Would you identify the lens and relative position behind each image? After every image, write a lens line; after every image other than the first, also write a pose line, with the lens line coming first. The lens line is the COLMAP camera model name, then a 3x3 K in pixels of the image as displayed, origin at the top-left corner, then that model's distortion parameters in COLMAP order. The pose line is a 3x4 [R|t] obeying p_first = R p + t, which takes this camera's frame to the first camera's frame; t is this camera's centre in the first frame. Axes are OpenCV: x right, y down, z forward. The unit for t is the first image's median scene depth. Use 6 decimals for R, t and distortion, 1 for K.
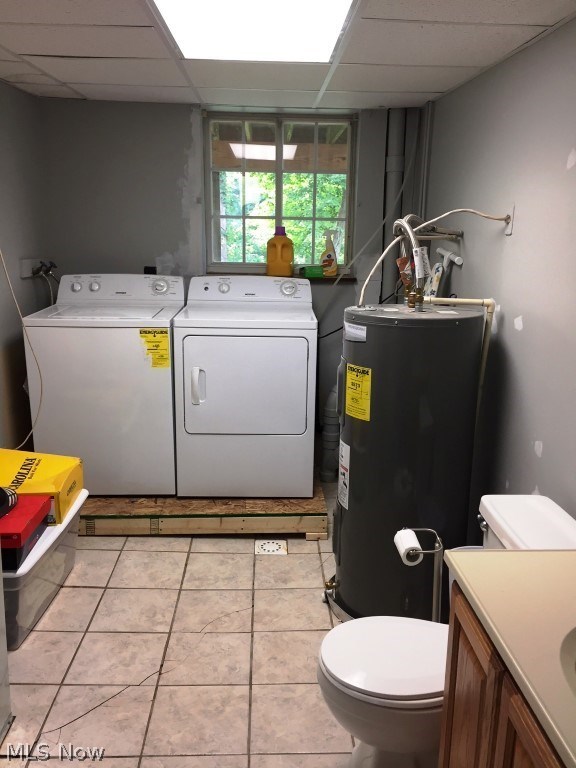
lens RADIAL K [[658.4, 0, 291.3], [0, 658.4, 385.3], [0, 0, 1]] dist [0.084277, -0.110418]
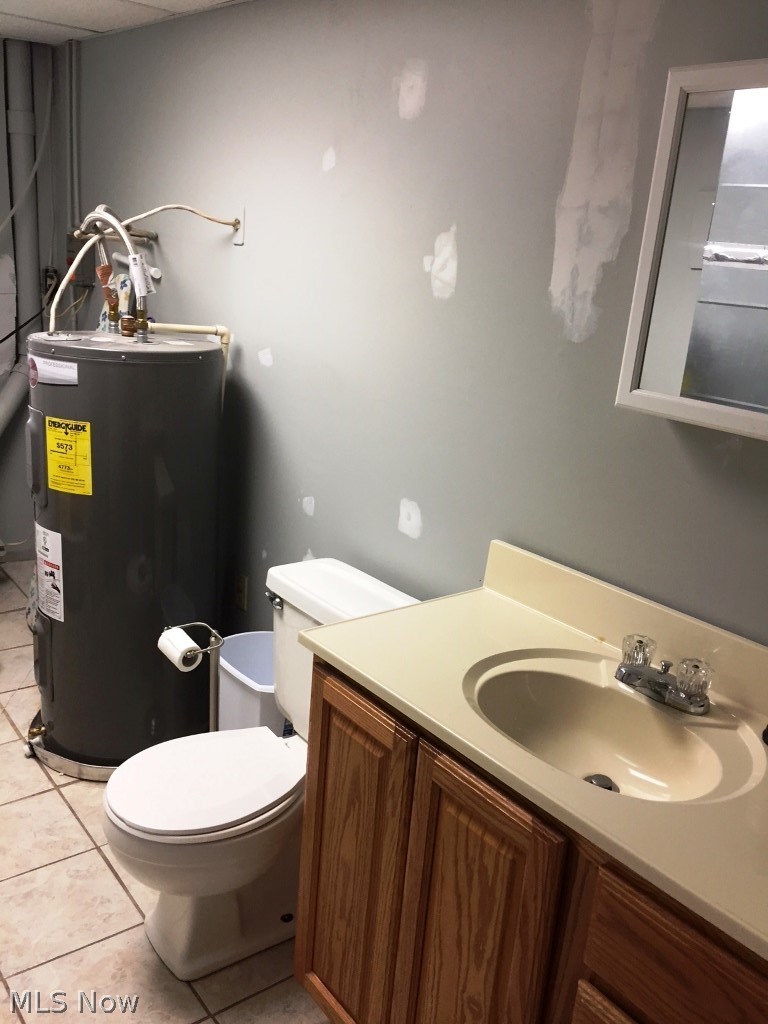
lens RADIAL K [[877.9, 0, 388.4], [0, 877.9, 513.8], [0, 0, 1]] dist [0.084277, -0.110418]
pose [[0.814332, -0.113935, 0.569107, -0.169158], [0.066236, 0.992380, 0.103897, -0.004875], [-0.576608, -0.046911, 0.815673, 0.017917]]
